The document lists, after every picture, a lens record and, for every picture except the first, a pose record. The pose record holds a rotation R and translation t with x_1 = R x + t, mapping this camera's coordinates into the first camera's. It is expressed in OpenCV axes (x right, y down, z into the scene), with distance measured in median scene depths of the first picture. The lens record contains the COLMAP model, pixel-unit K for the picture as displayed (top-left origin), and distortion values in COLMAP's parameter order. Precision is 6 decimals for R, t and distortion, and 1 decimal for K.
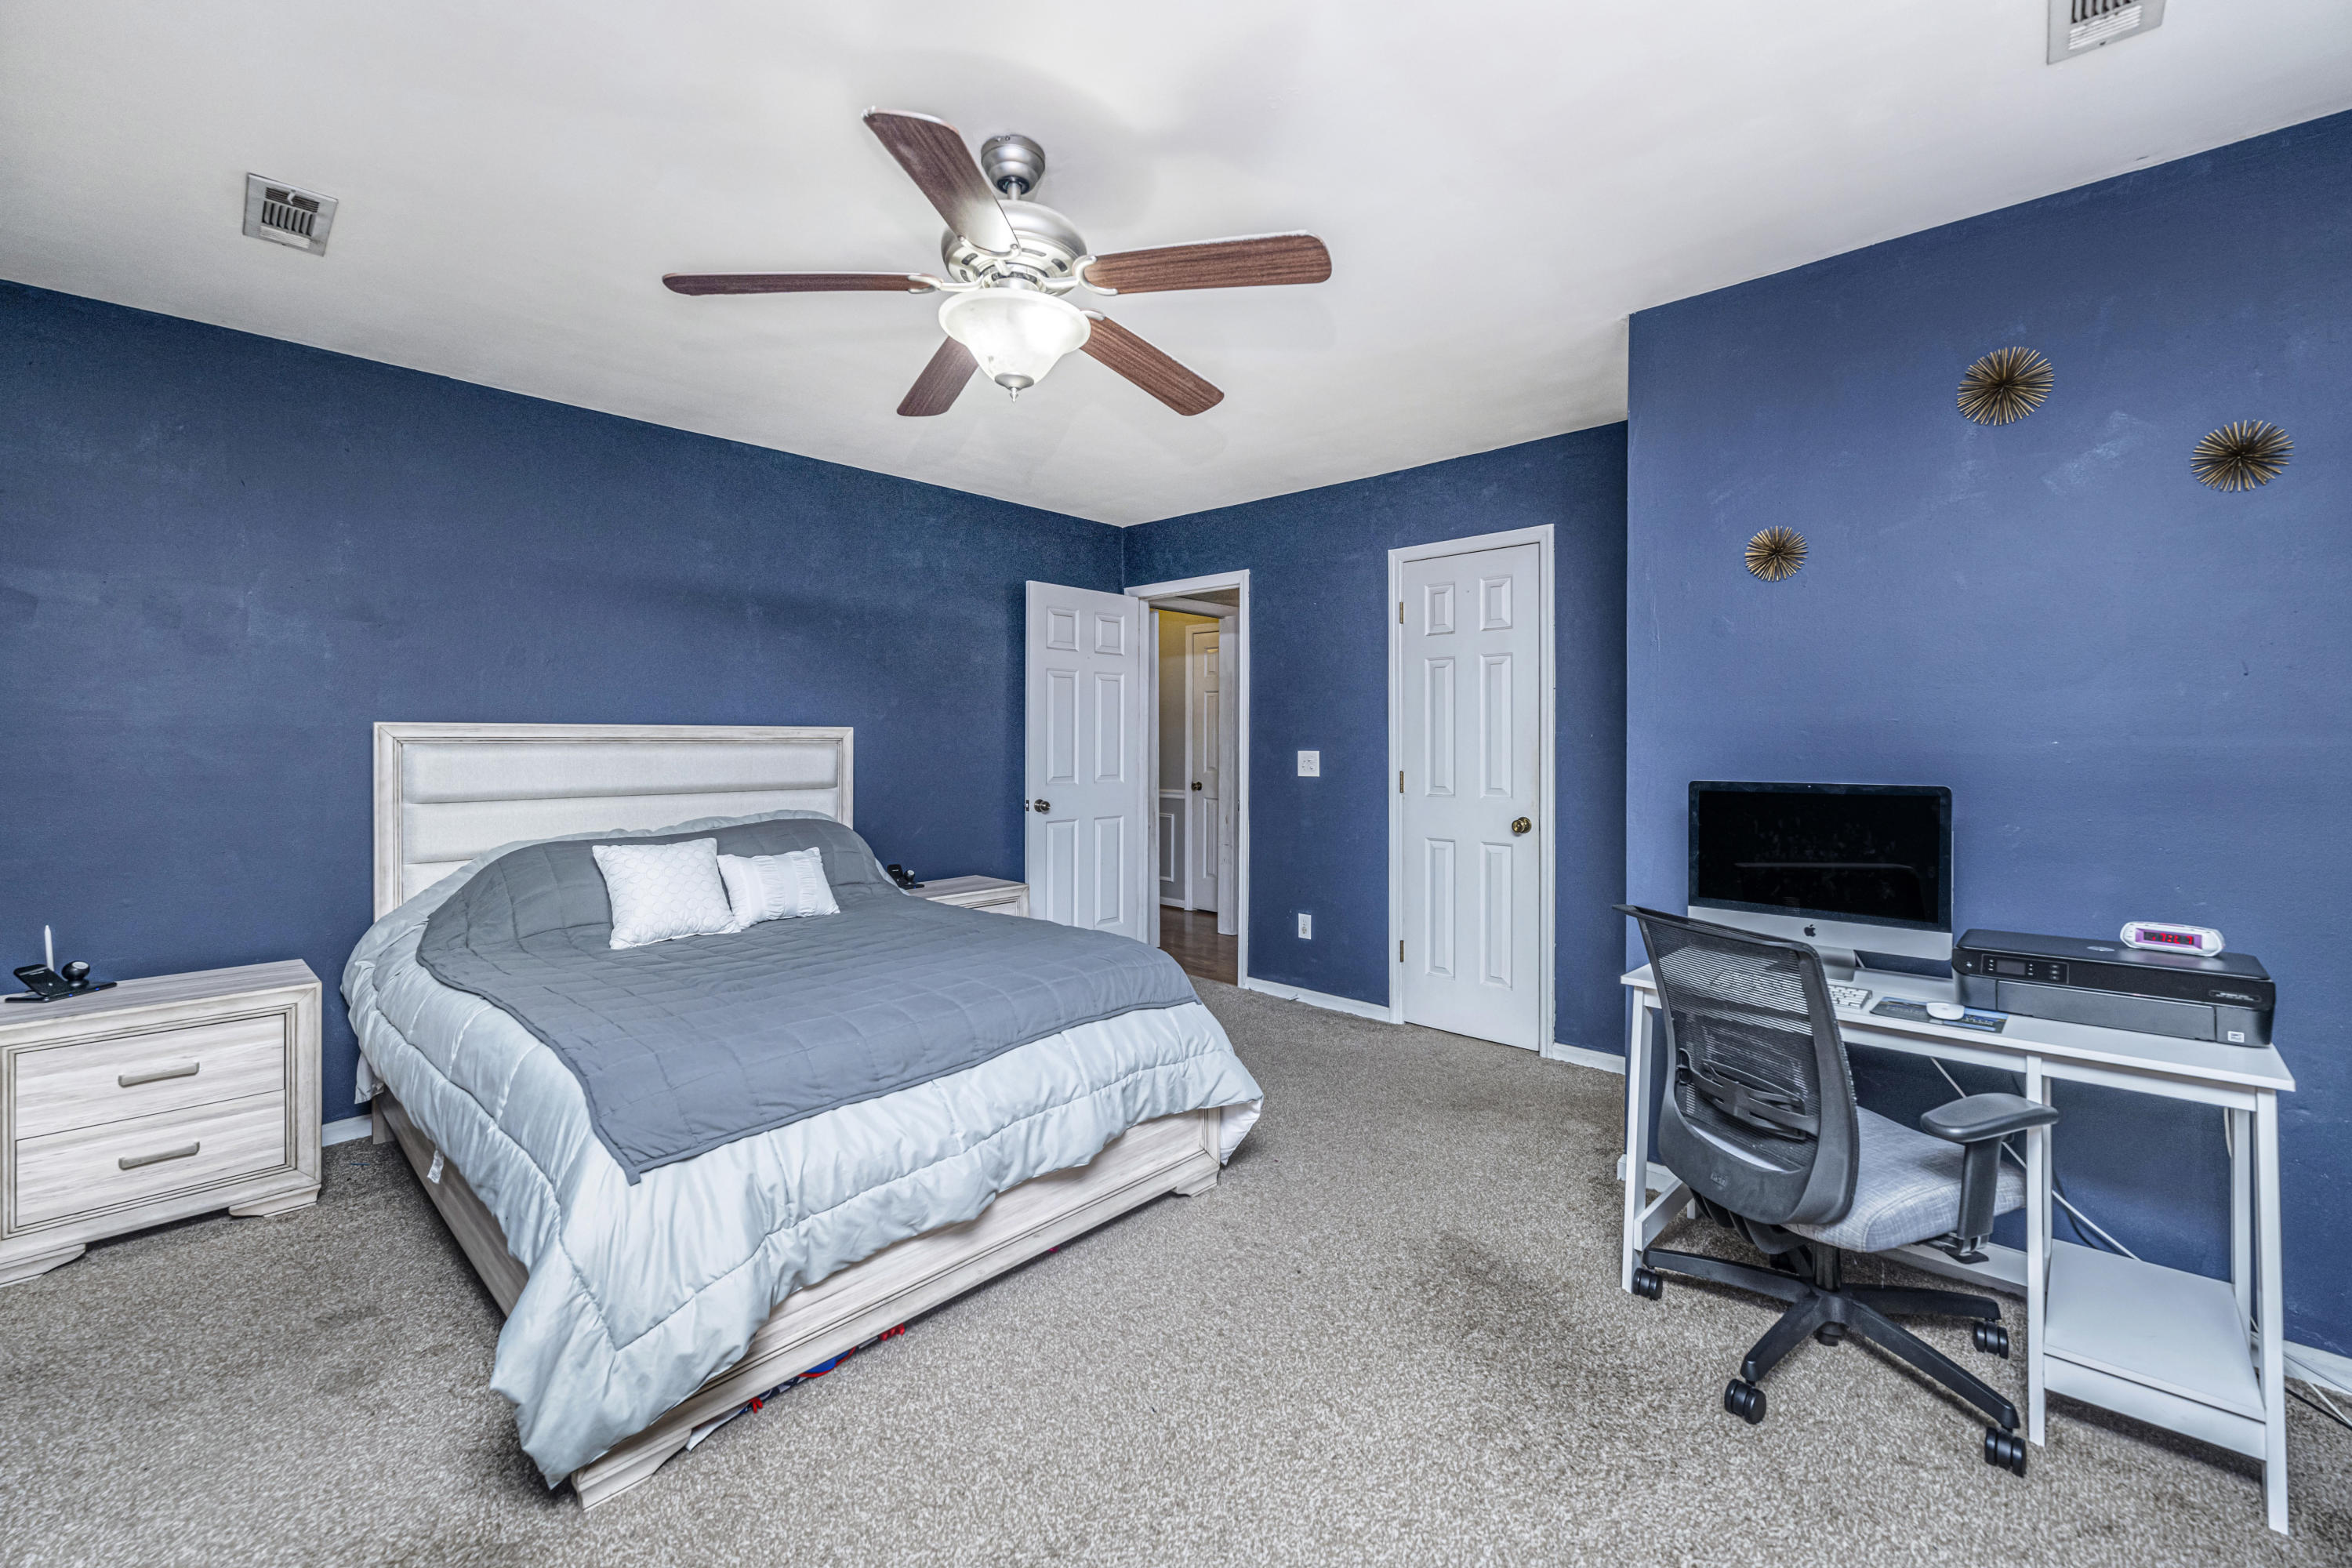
lens RADIAL K [[958.4, 0, 1212.4], [0, 958.4, 741.7], [0, 0, 1]] dist [-0.002014, 0.000570]
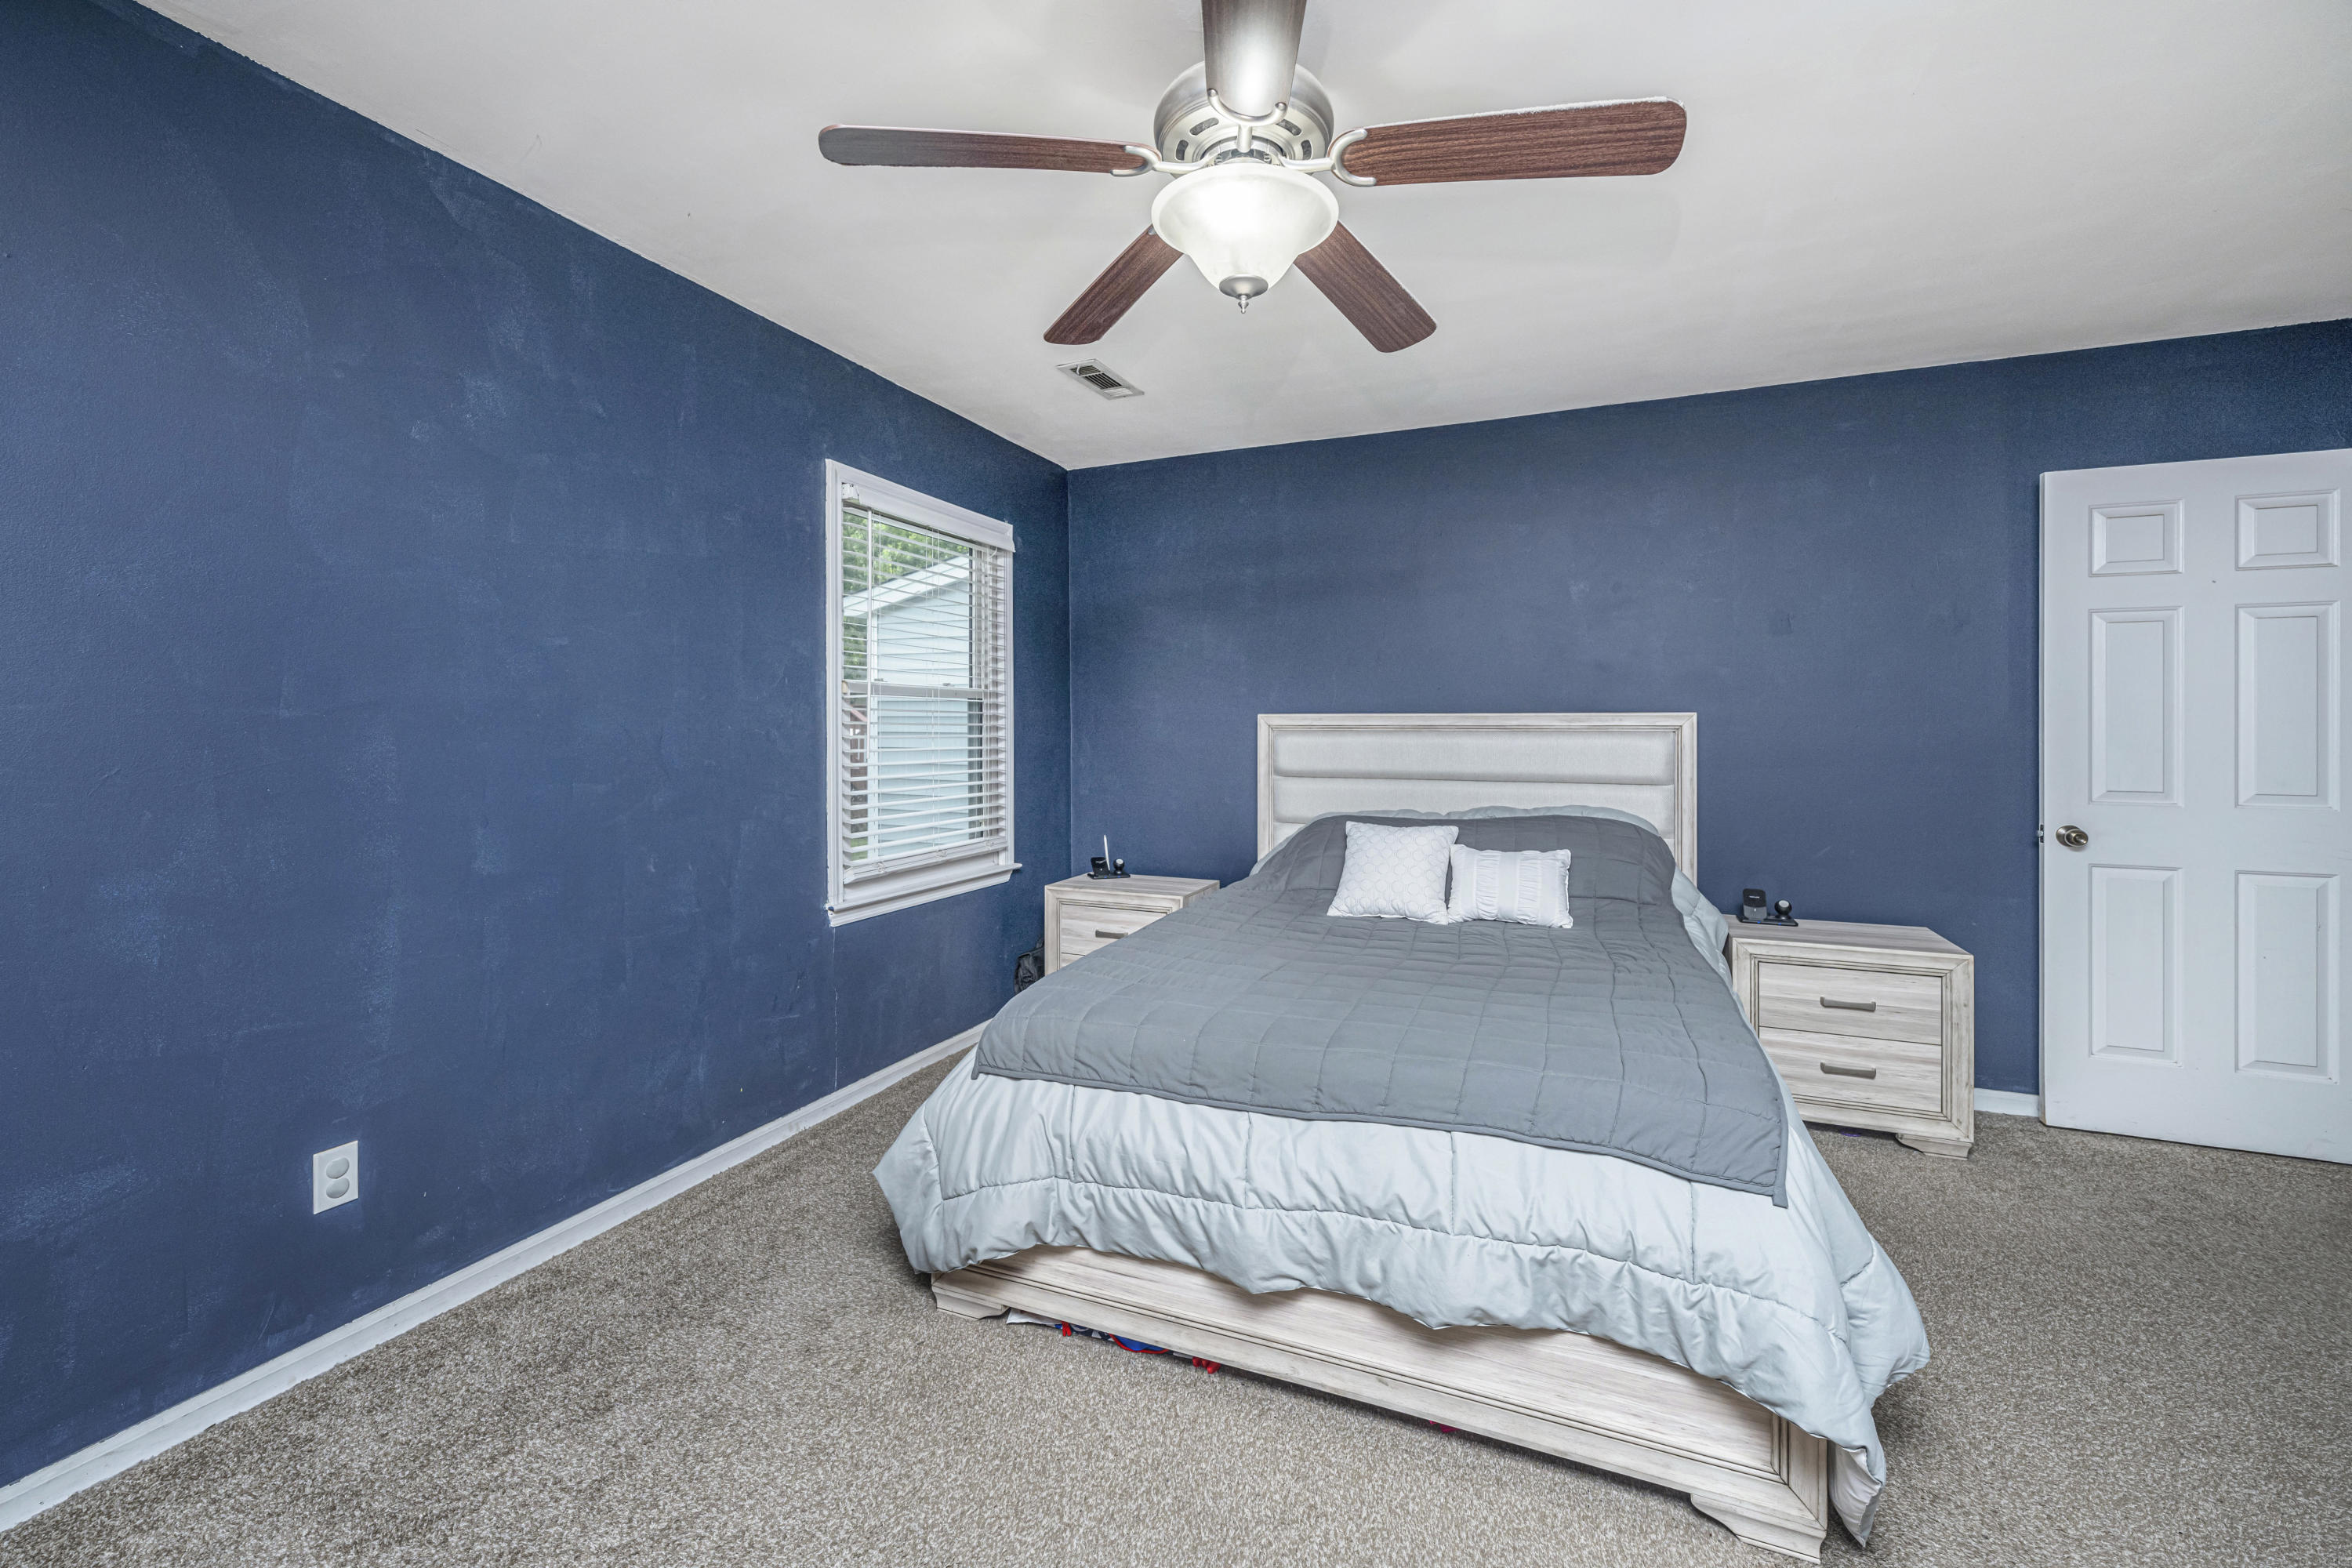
lens RADIAL K [[958.4, 0, 1182.7], [0, 958.4, 730.5], [0, 0, 1]] dist [-0.002014, 0.000570]
pose [[0.326179, 0.004626, -0.945297, 0.360431], [-0.004163, 0.999985, 0.003458, -0.001605], [0.945299, 0.002807, 0.326194, 0.451240]]
